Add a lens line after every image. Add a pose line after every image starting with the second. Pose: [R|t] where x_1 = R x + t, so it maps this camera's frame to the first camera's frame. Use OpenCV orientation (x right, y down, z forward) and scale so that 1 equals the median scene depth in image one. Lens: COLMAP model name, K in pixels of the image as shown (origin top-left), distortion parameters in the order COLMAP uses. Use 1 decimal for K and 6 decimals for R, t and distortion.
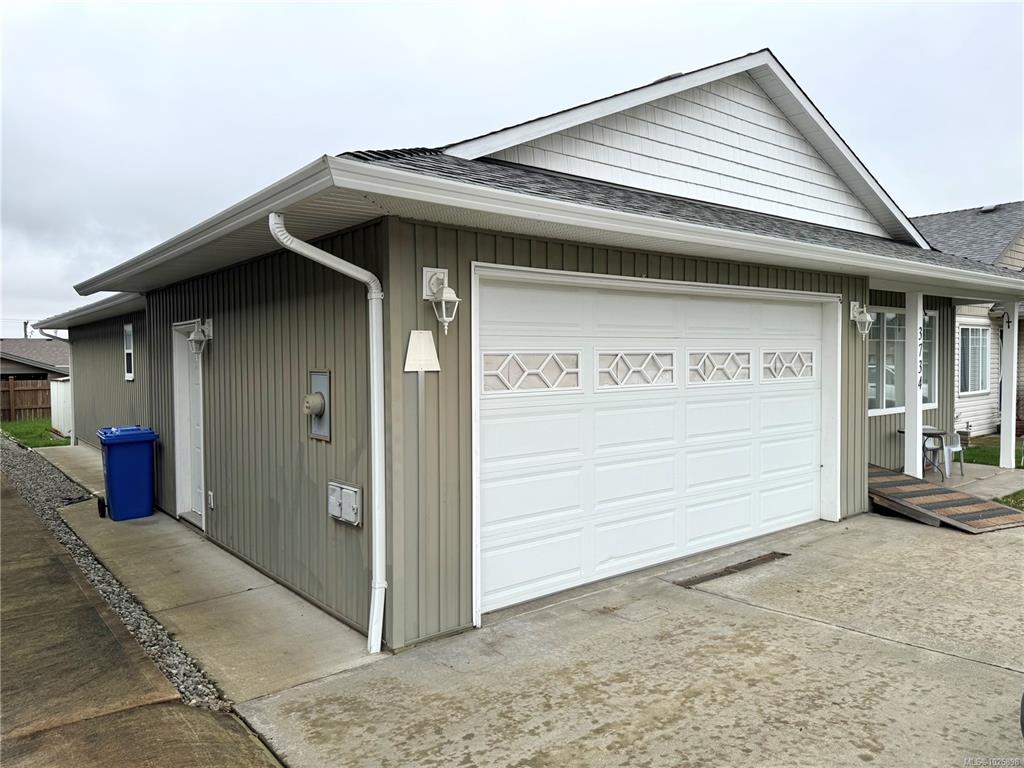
lens RADIAL K [[723.5, 0, 495.1], [0, 723.5, 379.9], [0, 0, 1]] dist [0.073727, -0.092575]
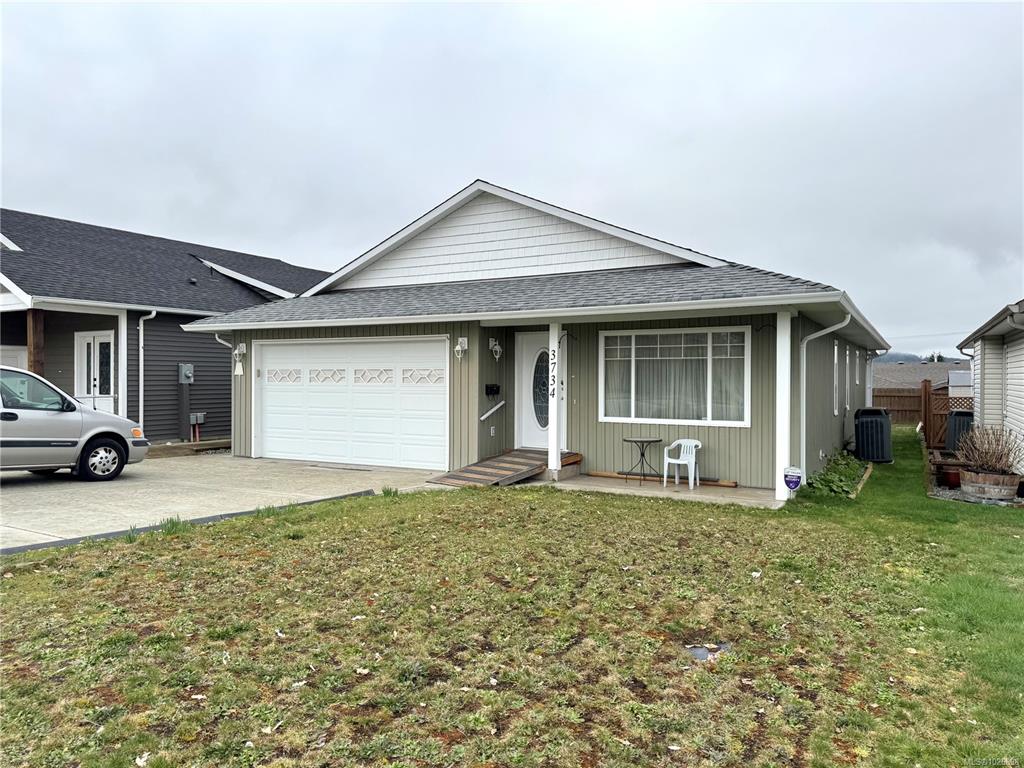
lens RADIAL K [[723.5, 0, 508.8], [0, 723.5, 384.3], [0, 0, 1]] dist [0.073727, -0.092575]
pose [[0.378005, 0.016447, -0.925658, 2.432387], [-0.035401, 0.999368, 0.003300, -0.016187], [0.925127, 0.031522, 0.378348, 0.614887]]
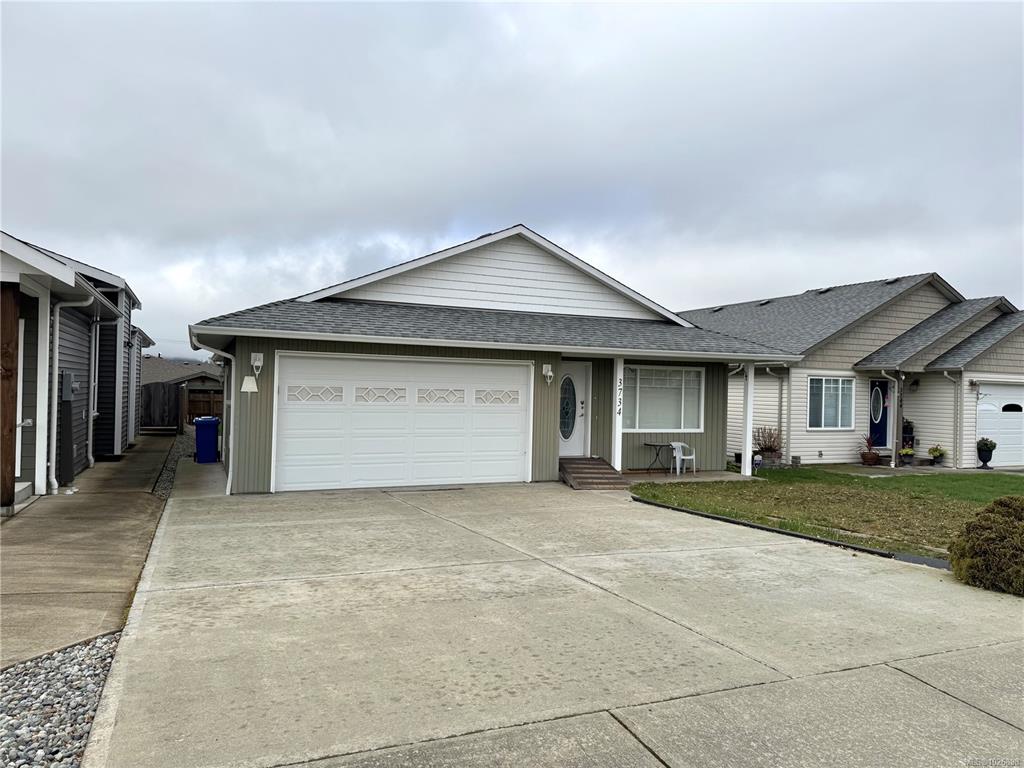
lens RADIAL K [[723.5, 0, 513.8], [0, 723.5, 384.7], [0, 0, 1]] dist [0.073727, -0.092575]
pose [[0.967492, 0.026722, -0.251487, 1.063814], [-0.036747, 0.998703, -0.035252, 0.014645], [0.250219, 0.043347, 0.967218, -0.953661]]
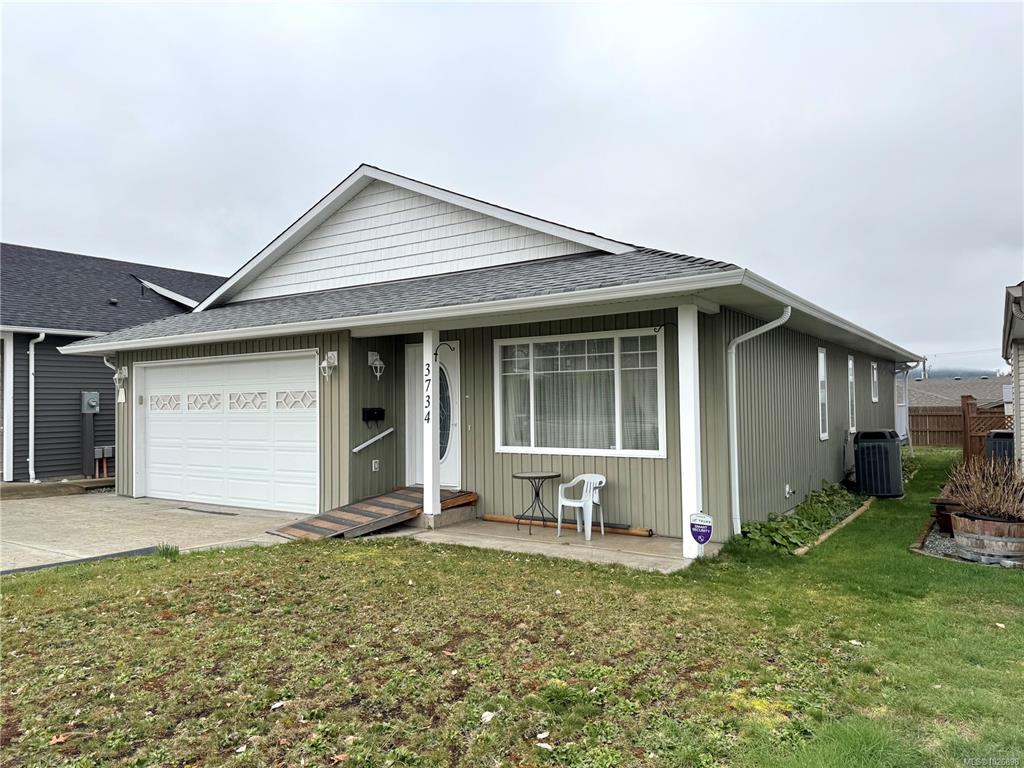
lens RADIAL K [[723.5, 0, 509.9], [0, 723.5, 385.6], [0, 0, 1]] dist [0.073727, -0.092575]
pose [[0.301012, -0.020690, -0.953396, 2.230326], [-0.019130, 0.999432, -0.027729, -0.019008], [0.953428, 0.026585, 0.300445, 1.120420]]
